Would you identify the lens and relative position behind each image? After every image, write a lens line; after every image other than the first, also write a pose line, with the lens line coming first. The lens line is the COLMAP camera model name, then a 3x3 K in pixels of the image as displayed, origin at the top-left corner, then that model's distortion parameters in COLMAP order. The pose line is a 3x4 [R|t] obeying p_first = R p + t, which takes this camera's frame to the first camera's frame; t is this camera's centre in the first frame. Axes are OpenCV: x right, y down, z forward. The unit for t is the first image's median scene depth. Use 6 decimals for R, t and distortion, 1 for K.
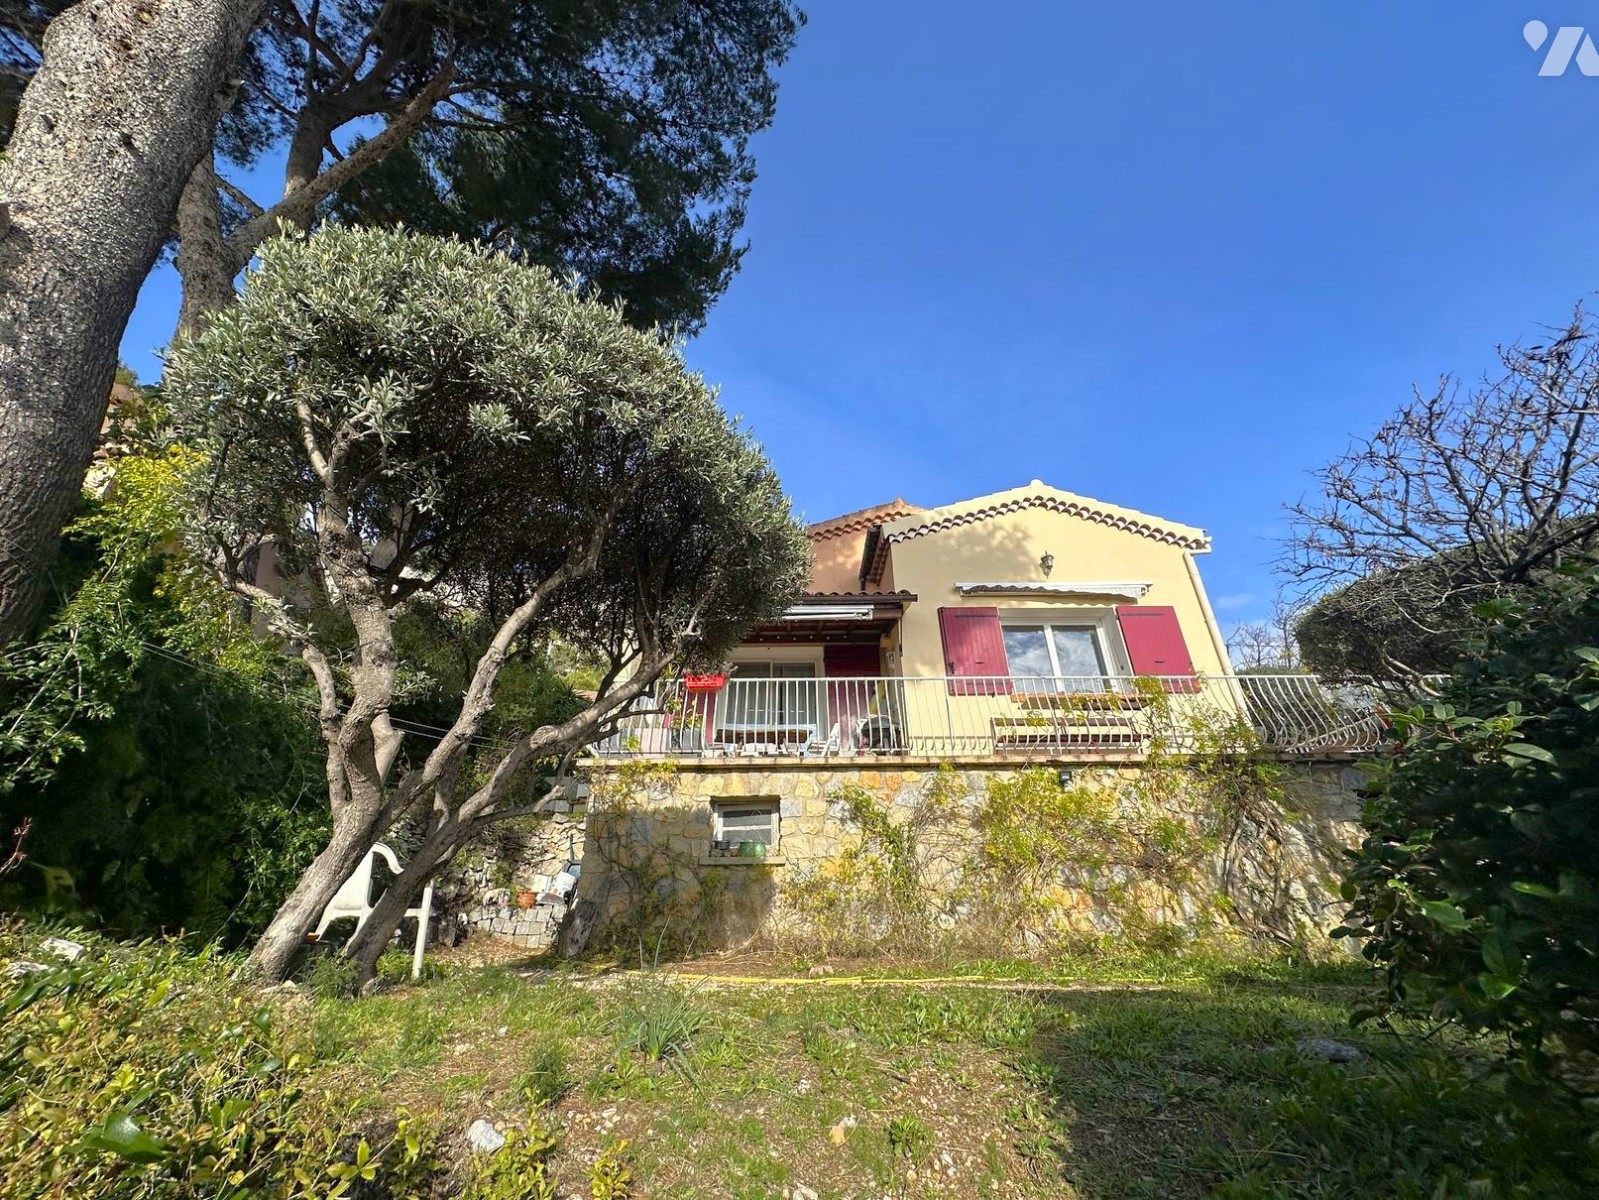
lens RADIAL K [[642.6, 0, 799.5], [0, 642.6, 600.0], [0, 0, 1]] dist [0.000825, 0.000065]
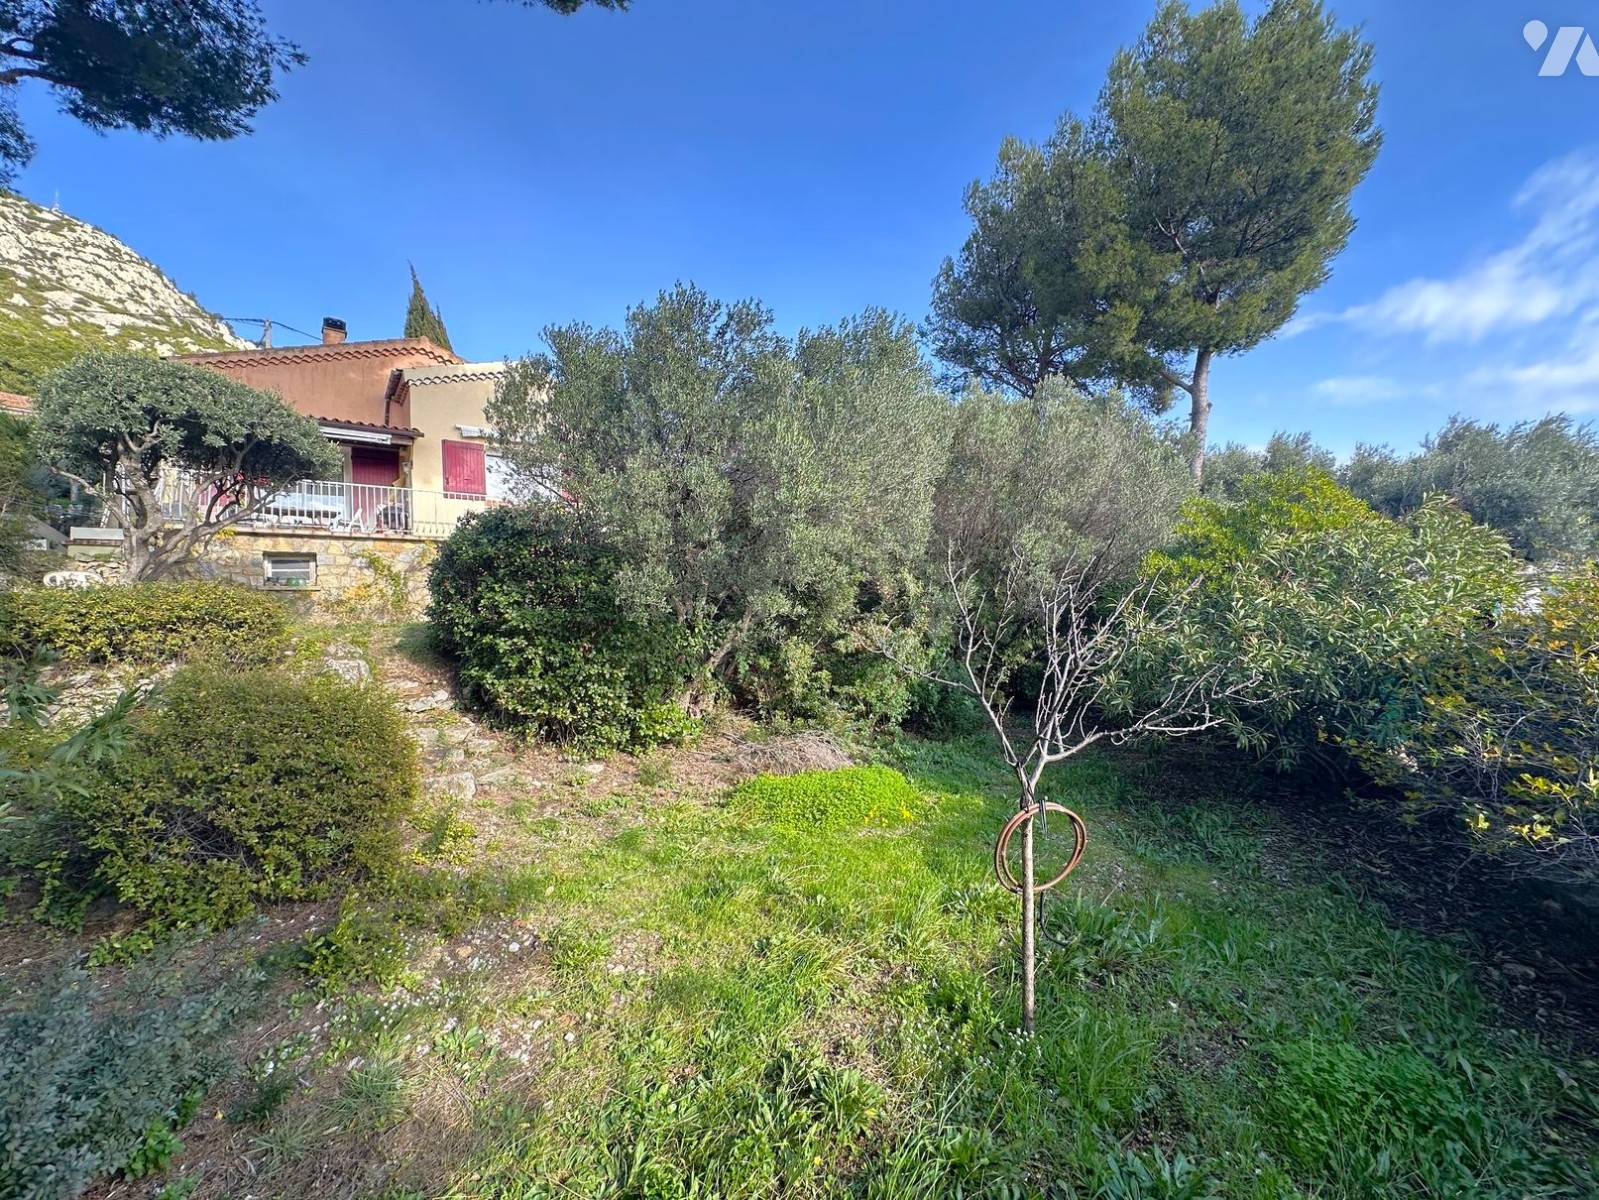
lens RADIAL K [[642.6, 0, 799.5], [0, 642.6, 600.0], [0, 0, 1]] dist [0.000825, 0.000065]
pose [[0.803771, 0.002498, 0.594934, -0.015054], [-0.218315, 0.931469, 0.291039, -0.339143], [-0.553436, -0.363811, 0.749233, -0.985663]]
